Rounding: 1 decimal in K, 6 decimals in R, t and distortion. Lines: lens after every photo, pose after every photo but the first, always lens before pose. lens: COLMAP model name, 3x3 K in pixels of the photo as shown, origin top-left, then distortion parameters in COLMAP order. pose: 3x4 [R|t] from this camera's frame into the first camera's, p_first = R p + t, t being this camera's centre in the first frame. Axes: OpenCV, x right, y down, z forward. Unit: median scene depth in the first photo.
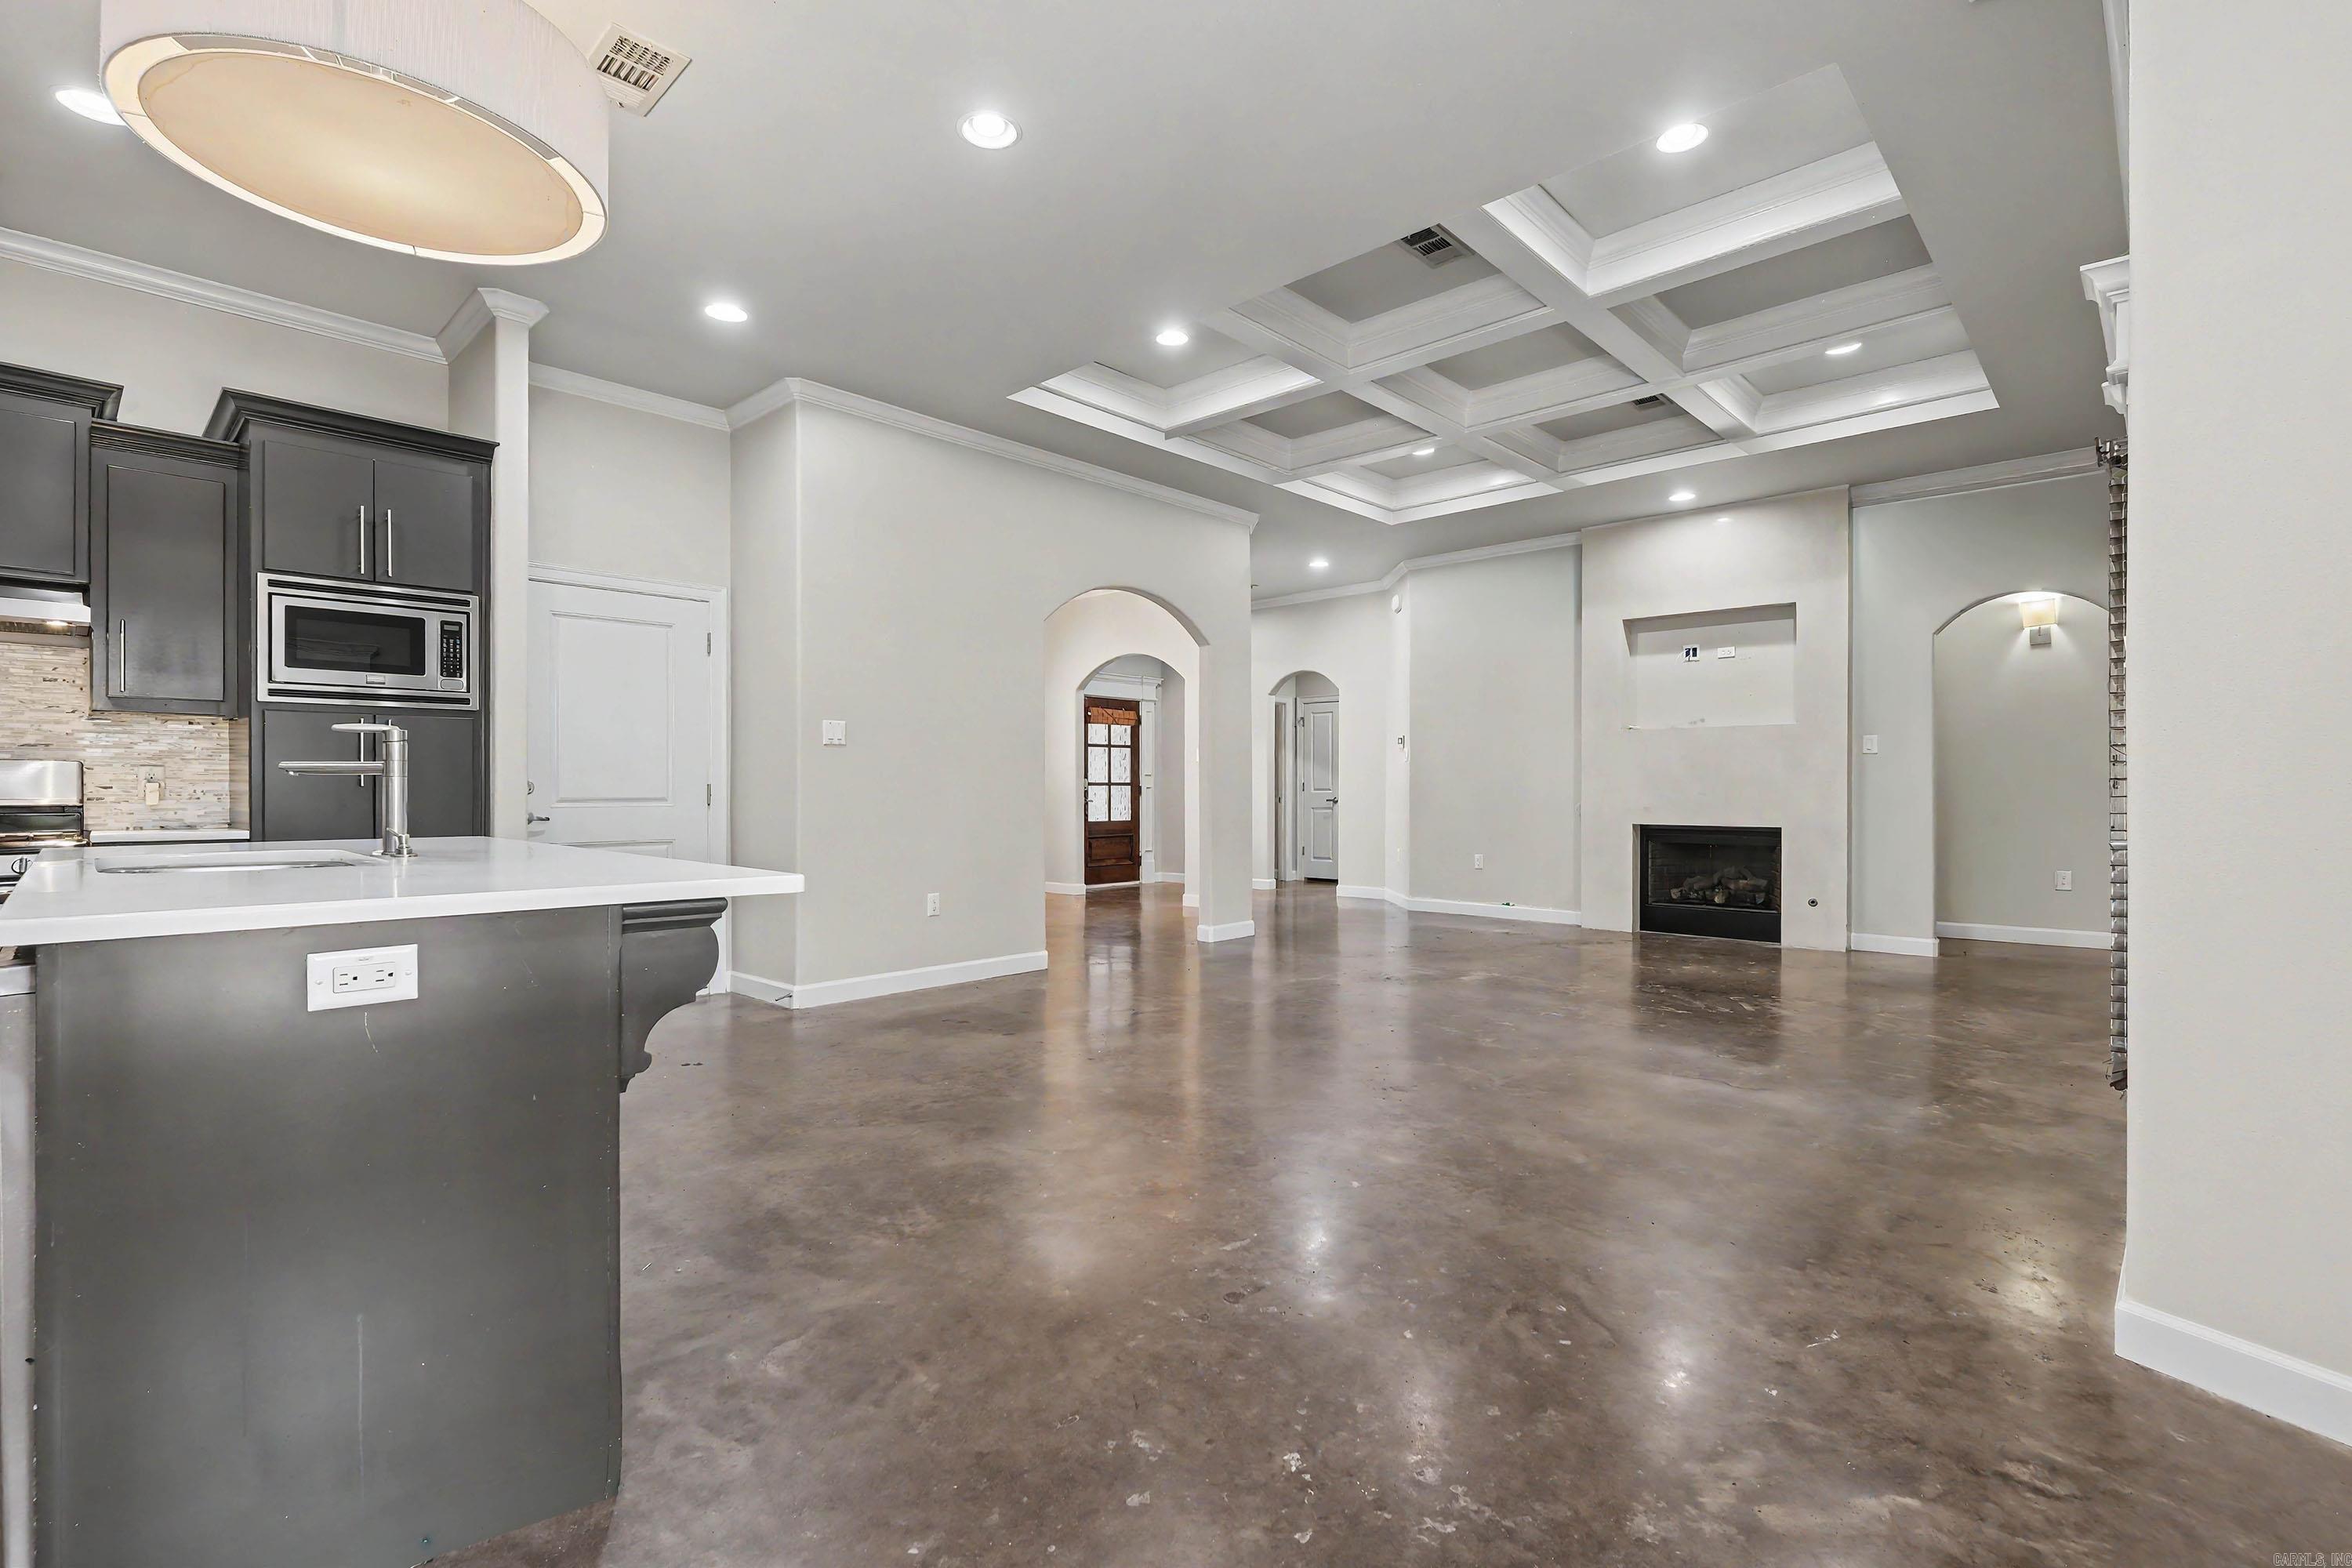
lens RADIAL K [[1076.0, 0, 1181.3], [0, 1076.0, 782.3], [0, 0, 1]] dist [-0.004090, 0.001057]
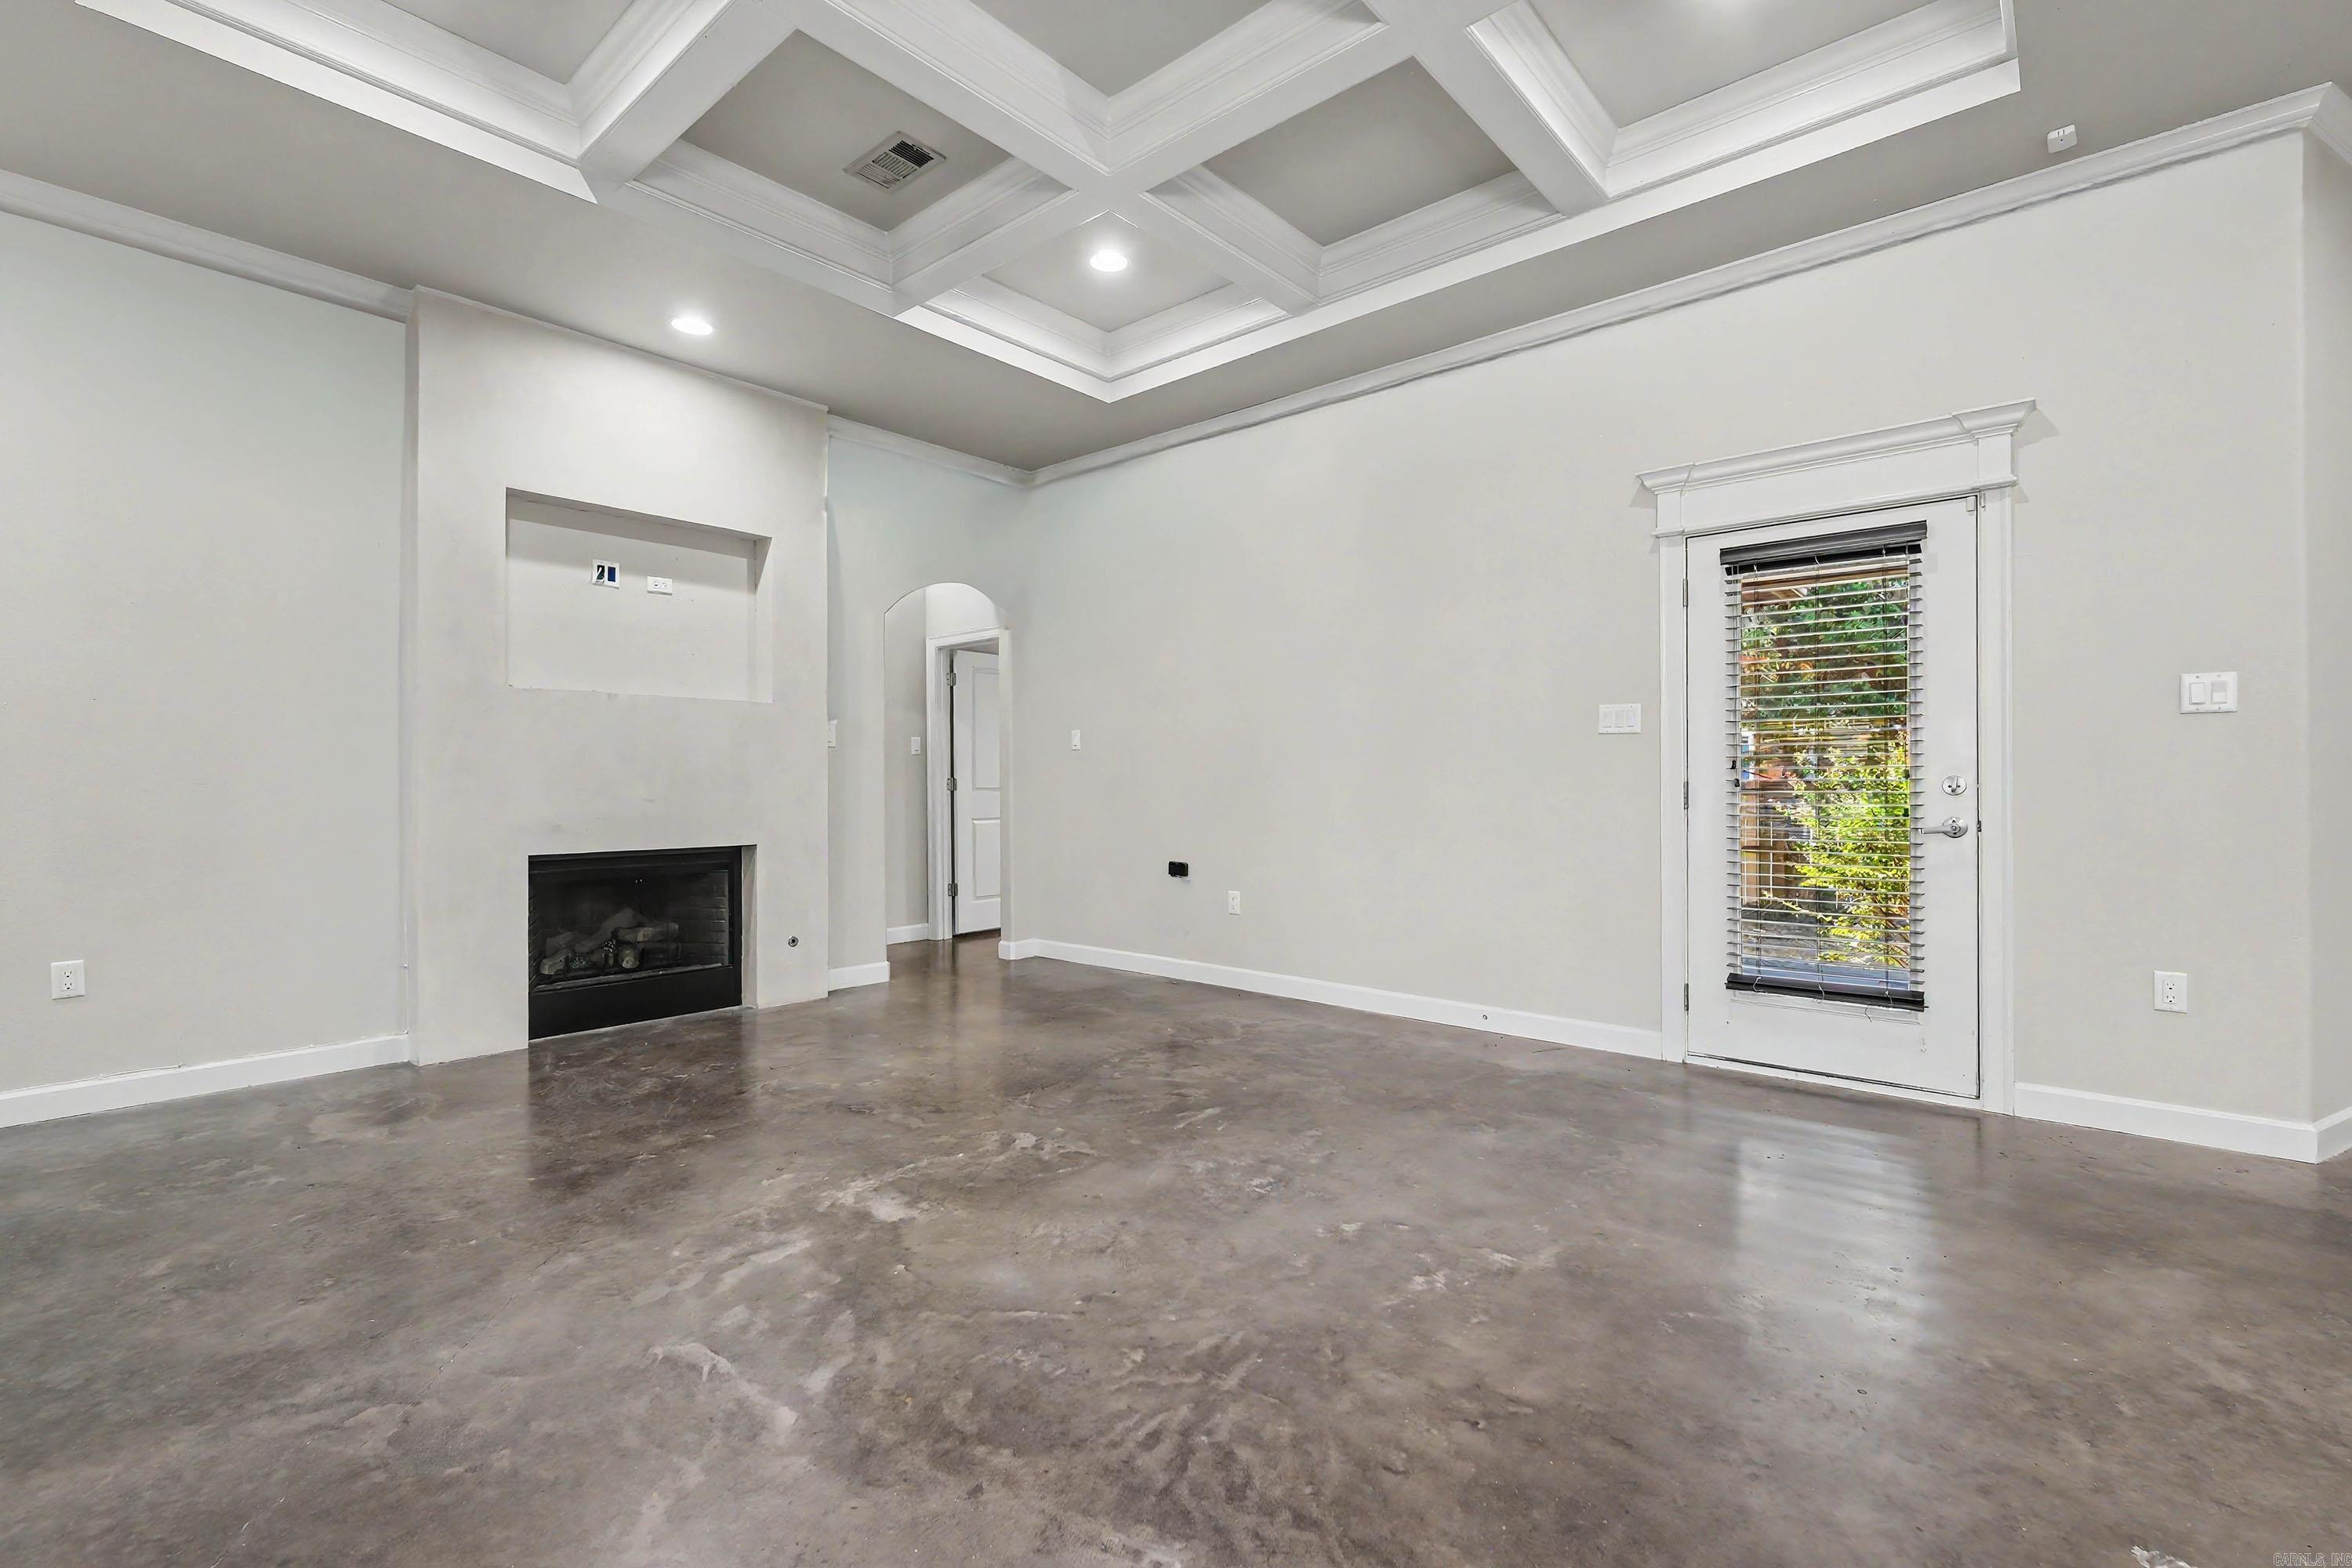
lens RADIAL K [[1032.6, 0, 1169.5], [0, 1032.6, 781.1], [0, 0, 1]] dist [-0.006804, 0.000921]
pose [[-0.031996, 0.003641, 0.999481, -0.144660], [-0.001229, 0.999992, -0.003683, 0.001643], [-0.999487, -0.001346, -0.031991, 0.754623]]
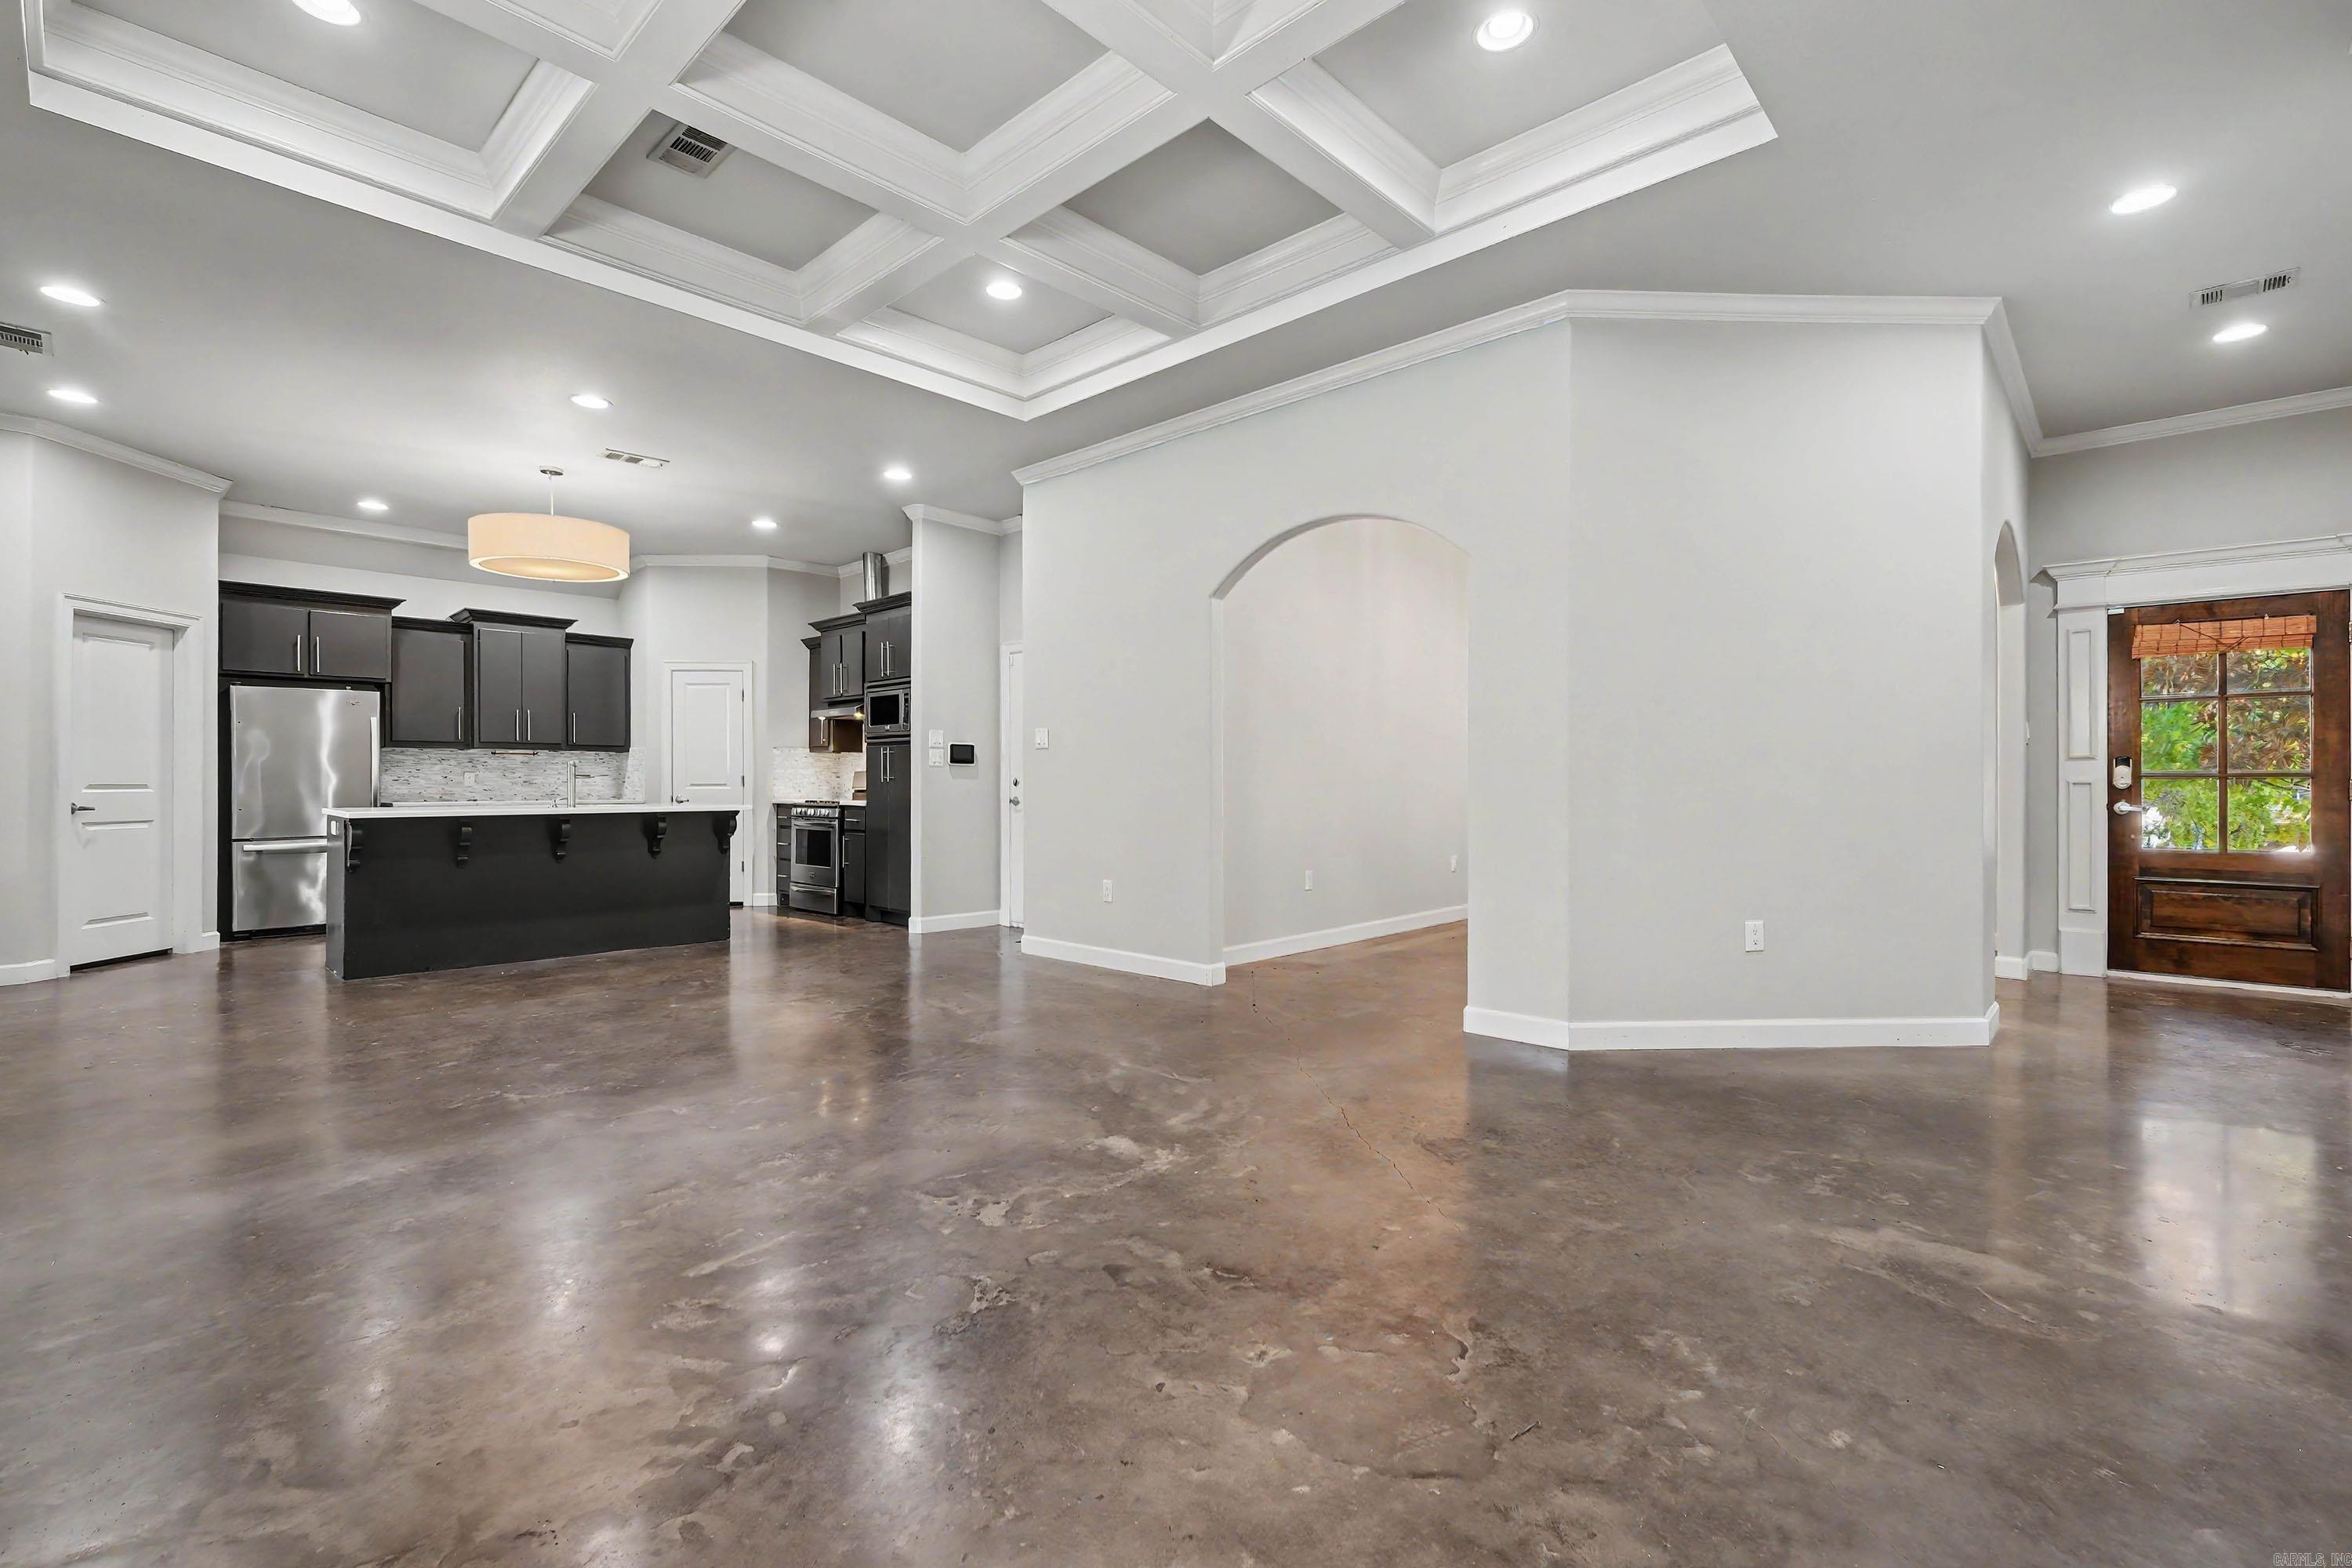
lens RADIAL K [[1032.6, 0, 1165.9], [0, 1032.6, 776.9], [0, 0, 1]] dist [-0.006804, 0.000921]
pose [[-0.006726, -0.002992, -0.999973, 0.655382], [0.005318, 0.999981, -0.003028, 0.001590], [0.999963, -0.005338, -0.006710, 0.865264]]
